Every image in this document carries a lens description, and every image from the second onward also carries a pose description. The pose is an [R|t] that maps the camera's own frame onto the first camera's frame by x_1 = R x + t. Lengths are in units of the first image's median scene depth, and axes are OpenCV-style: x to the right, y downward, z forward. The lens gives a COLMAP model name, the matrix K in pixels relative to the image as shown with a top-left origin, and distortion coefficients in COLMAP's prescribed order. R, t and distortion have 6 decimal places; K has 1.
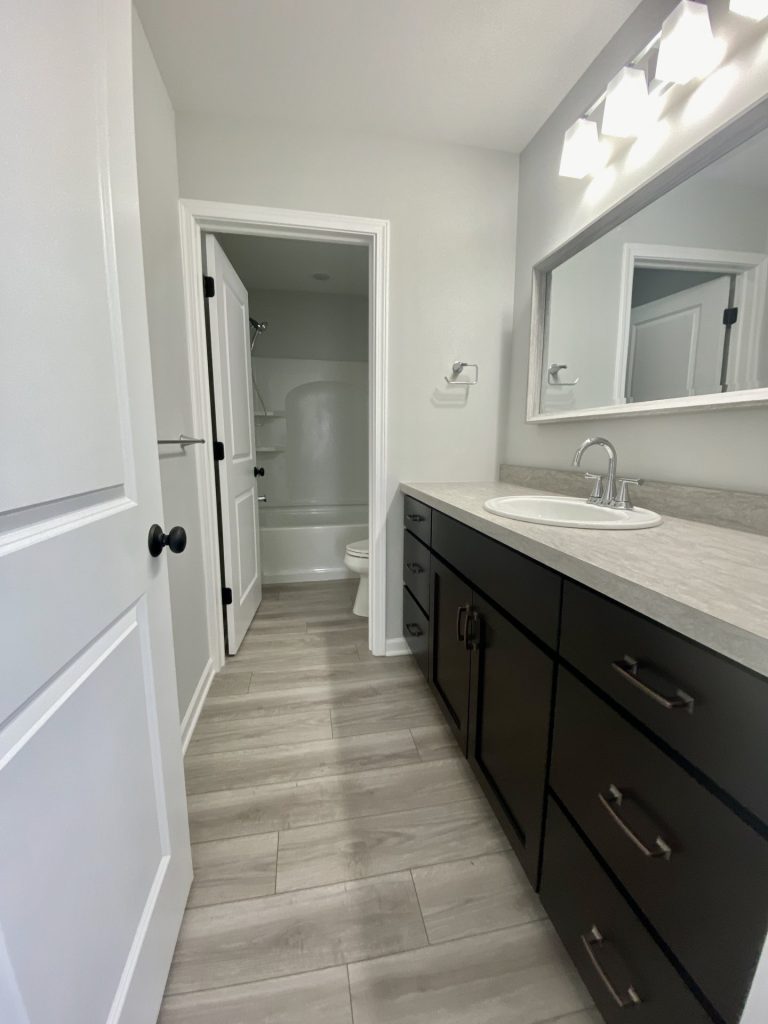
lens RADIAL K [[420.2, 0, 382.3], [0, 420.2, 507.7], [0, 0, 1]] dist [0.044078, -0.026124]
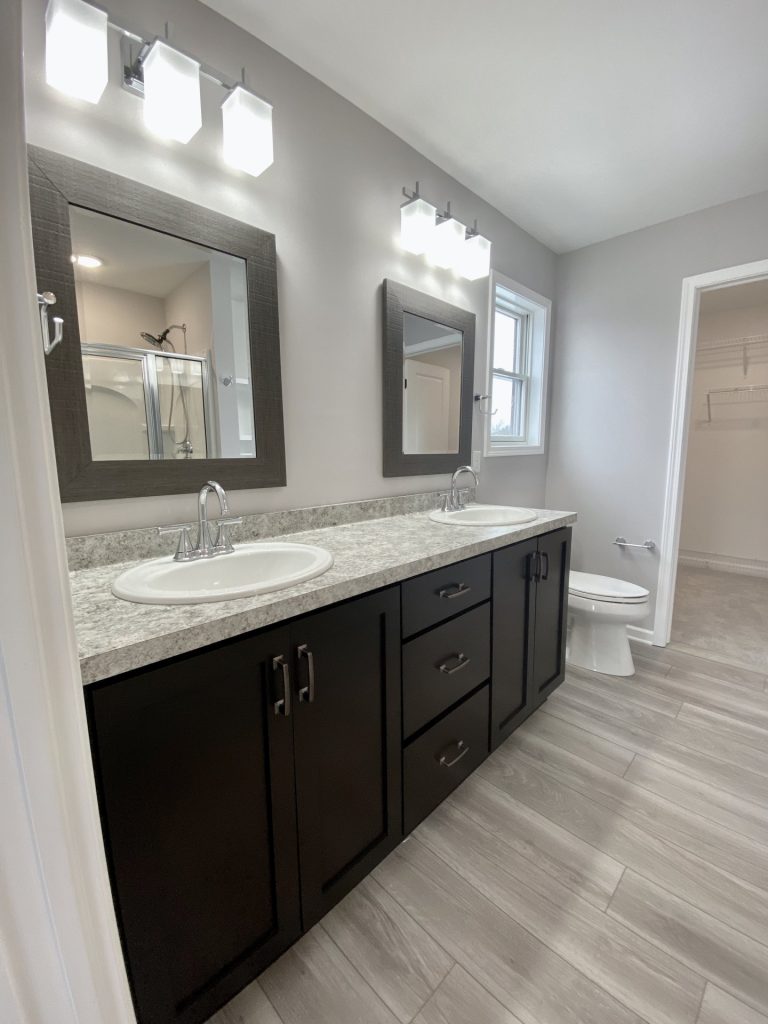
lens RADIAL K [[420.2, 0, 382.3], [0, 420.2, 507.7], [0, 0, 1]] dist [0.044078, -0.026124]
pose [[-0.586006, -0.108459, 0.803015, -0.415438], [0.133809, 0.964444, 0.227910, -0.290735], [-0.799182, 0.241007, -0.550657, 1.463460]]
